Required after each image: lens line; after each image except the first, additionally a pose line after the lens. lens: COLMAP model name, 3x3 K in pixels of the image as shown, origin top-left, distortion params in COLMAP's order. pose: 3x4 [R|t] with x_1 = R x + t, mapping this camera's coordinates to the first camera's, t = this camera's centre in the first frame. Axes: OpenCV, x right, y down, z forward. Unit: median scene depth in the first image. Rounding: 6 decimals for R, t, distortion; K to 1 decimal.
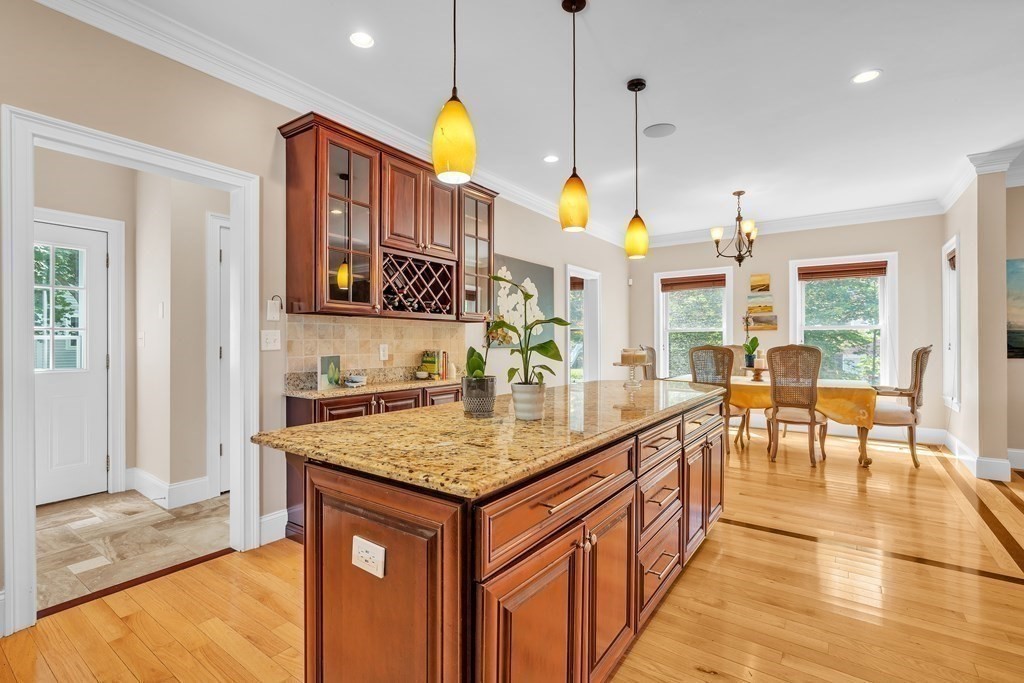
lens RADIAL K [[467.0, 0, 514.1], [0, 467.0, 340.5], [0, 0, 1]] dist [-0.005675, 0.000868]
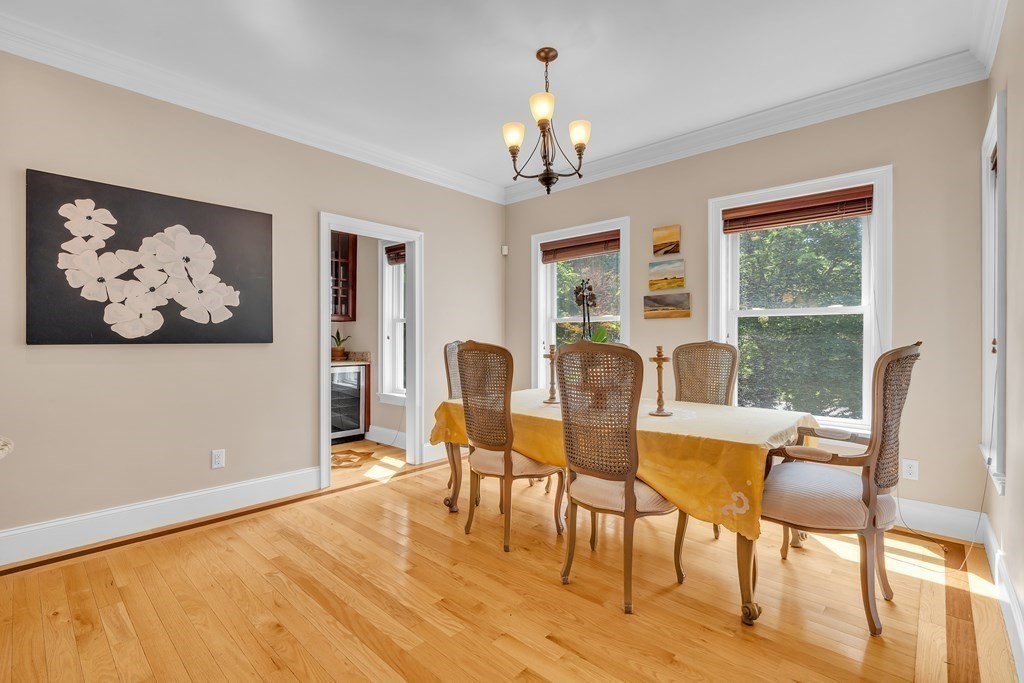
lens RADIAL K [[467.0, 0, 512.1], [0, 467.0, 340.8], [0, 0, 1]] dist [-0.005675, 0.000868]
pose [[0.992456, 0.003273, -0.122557, 0.526367], [-0.002491, 0.999976, 0.006536, 0.005575], [0.122575, -0.006181, 0.992440, 0.484399]]
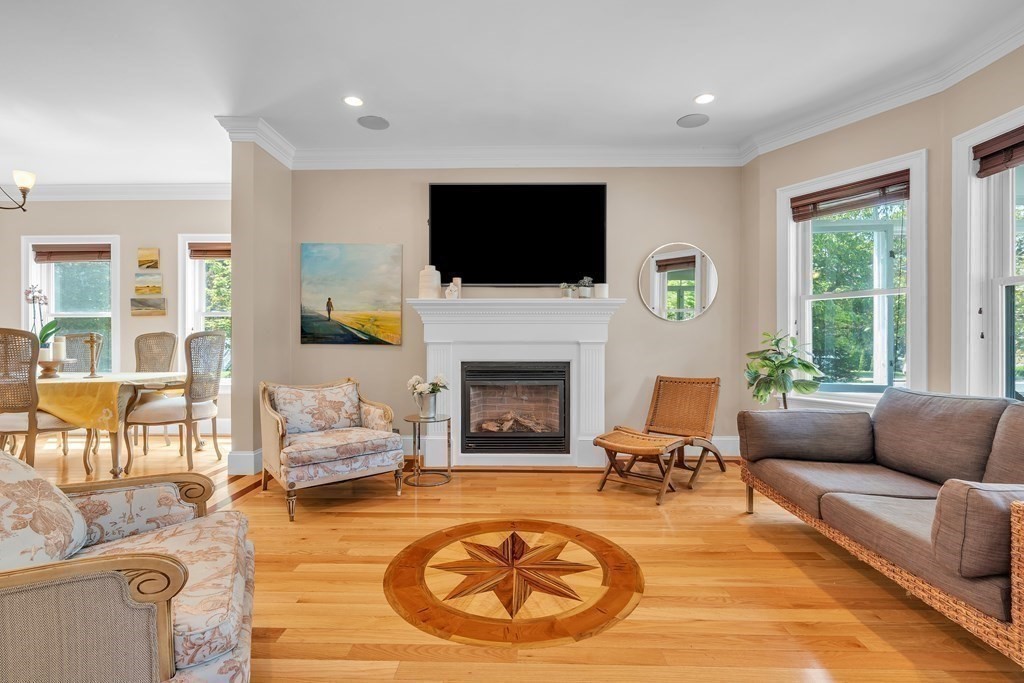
lens RADIAL K [[467.0, 0, 514.1], [0, 467.0, 341.2], [0, 0, 1]] dist [-0.005675, 0.000868]
pose [[0.822222, -0.000016, 0.569166, 0.771367], [-0.002348, 0.999991, 0.003420, 0.024572], [-0.569162, -0.004149, 0.822215, -0.054550]]
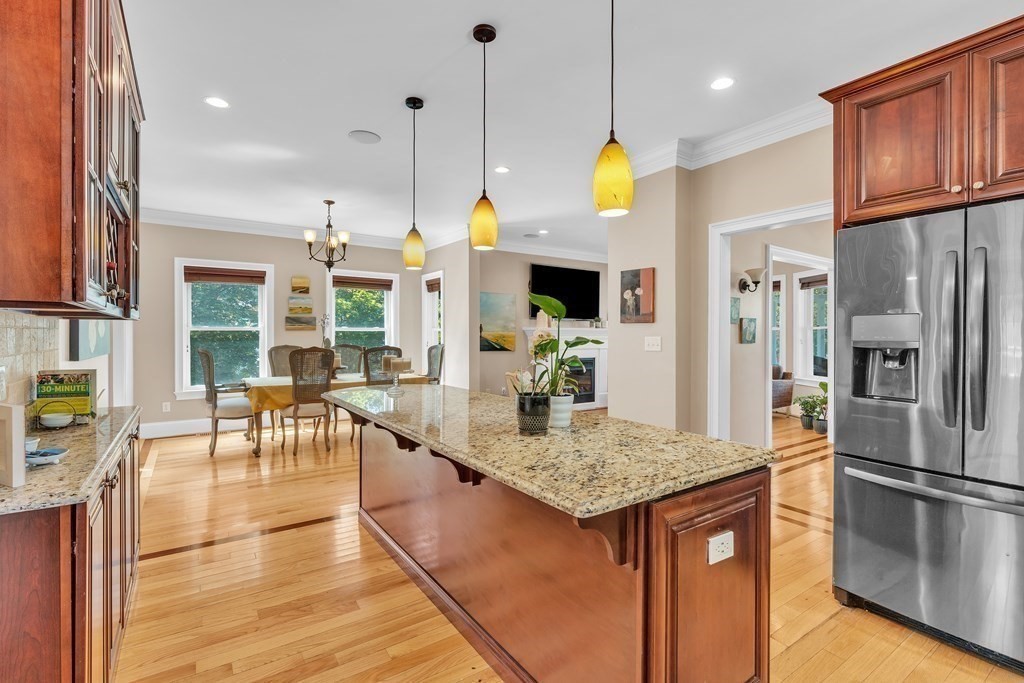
lens RADIAL K [[467.0, 0, 508.6], [0, 467.0, 341.0], [0, 0, 1]] dist [-0.005675, 0.000868]
pose [[0.348420, -0.009352, 0.937292, -0.378317], [-0.005057, 0.999917, 0.011856, -0.016861], [-0.937325, -0.008871, 0.348344, 0.259791]]
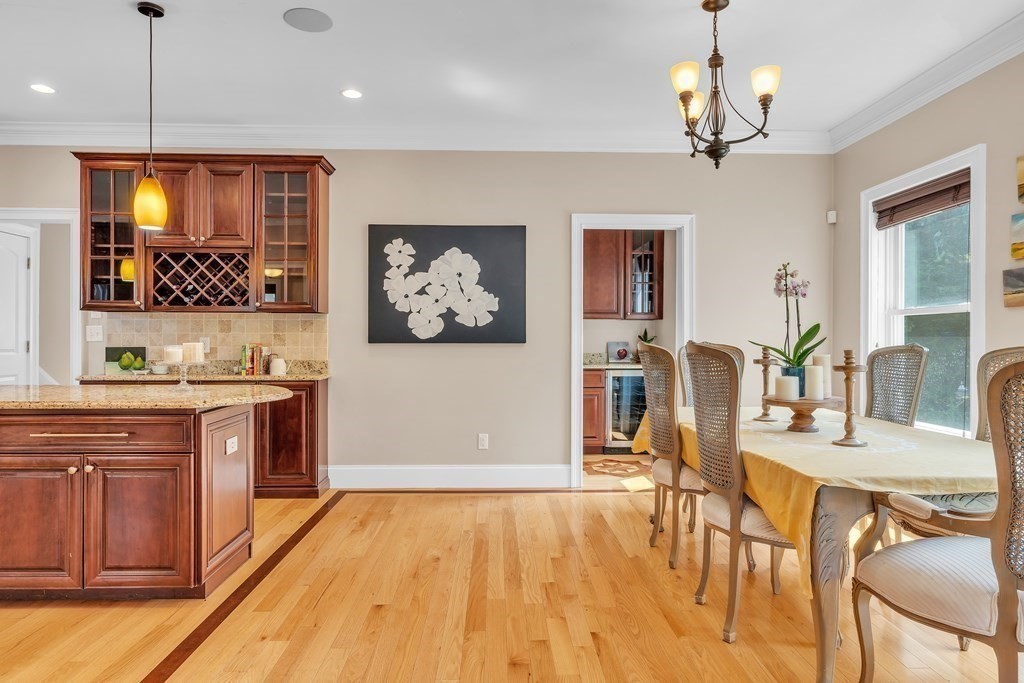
lens RADIAL K [[614.7, 0, 507.4], [0, 614.7, 339.9], [0, 0, 1]] dist [-0.000534, 0.001005]
pose [[0.604345, 0.004950, -0.796708, 0.861623], [-0.000948, 0.999984, 0.005494, 0.003781], [0.796722, -0.002565, 0.604340, 0.499487]]
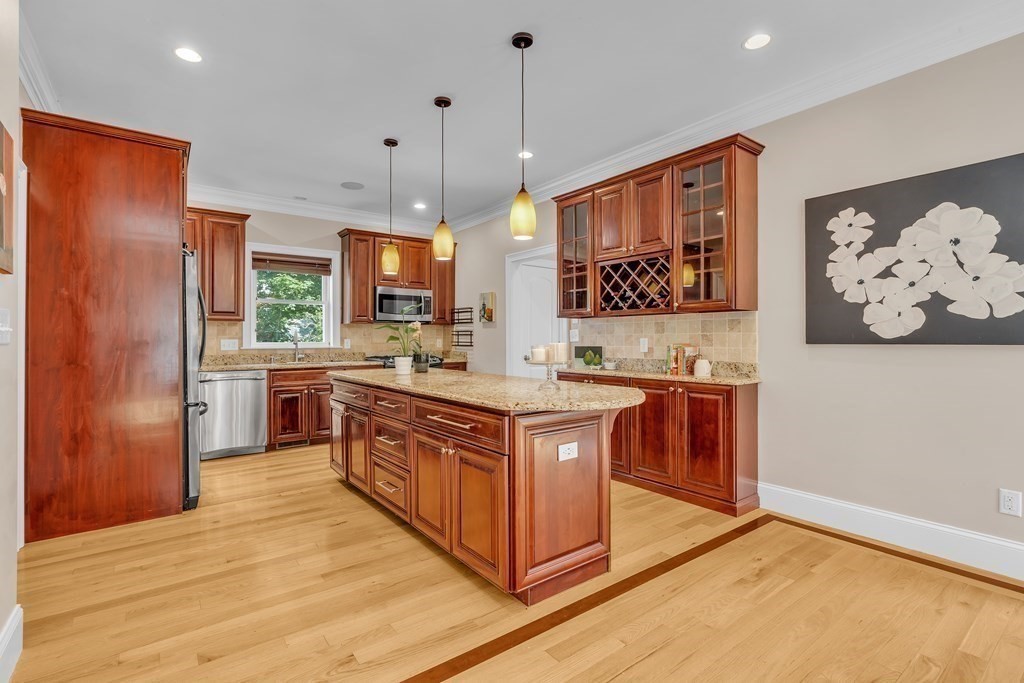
lens RADIAL K [[467.0, 0, 513.2], [0, 467.0, 339.1], [0, 0, 1]] dist [-0.005675, 0.000868]
pose [[-0.300633, 0.000067, -0.953740, 0.645026], [0.004288, 0.999990, -0.001281, 0.007208], [0.953730, -0.004475, -0.300630, 0.731685]]
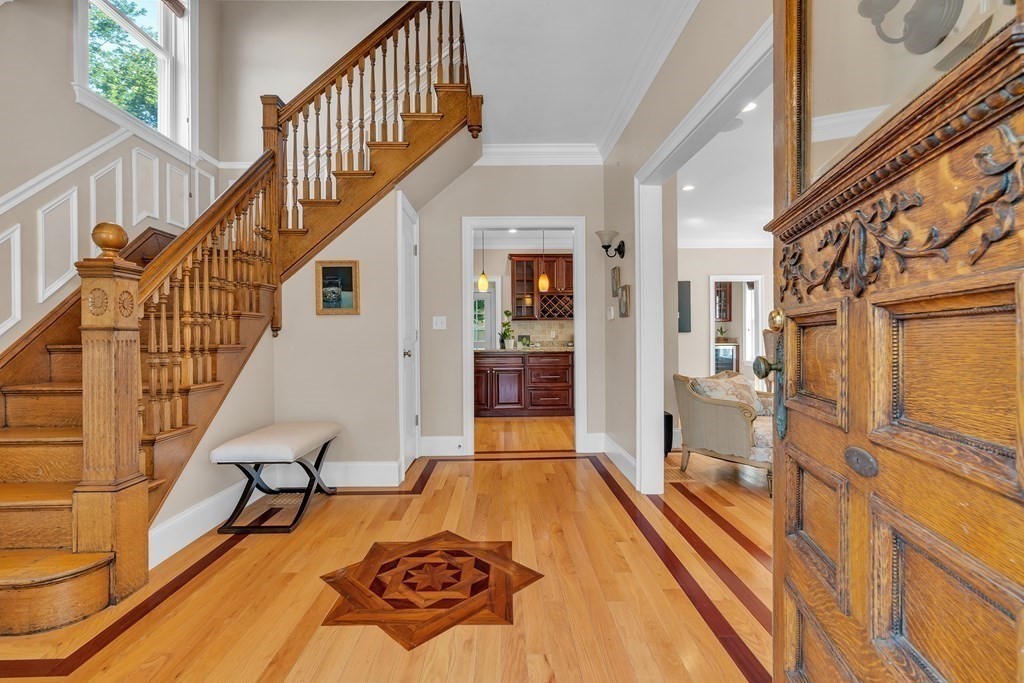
lens RADIAL K [[467.0, 0, 513.1], [0, 467.0, 339.3], [0, 0, 1]] dist [-0.005675, 0.000868]
pose [[0.599272, 0.000286, -0.800545, 1.072387], [0.008388, 0.999943, 0.006636, 0.023213], [0.800501, -0.010692, 0.599235, -0.426010]]
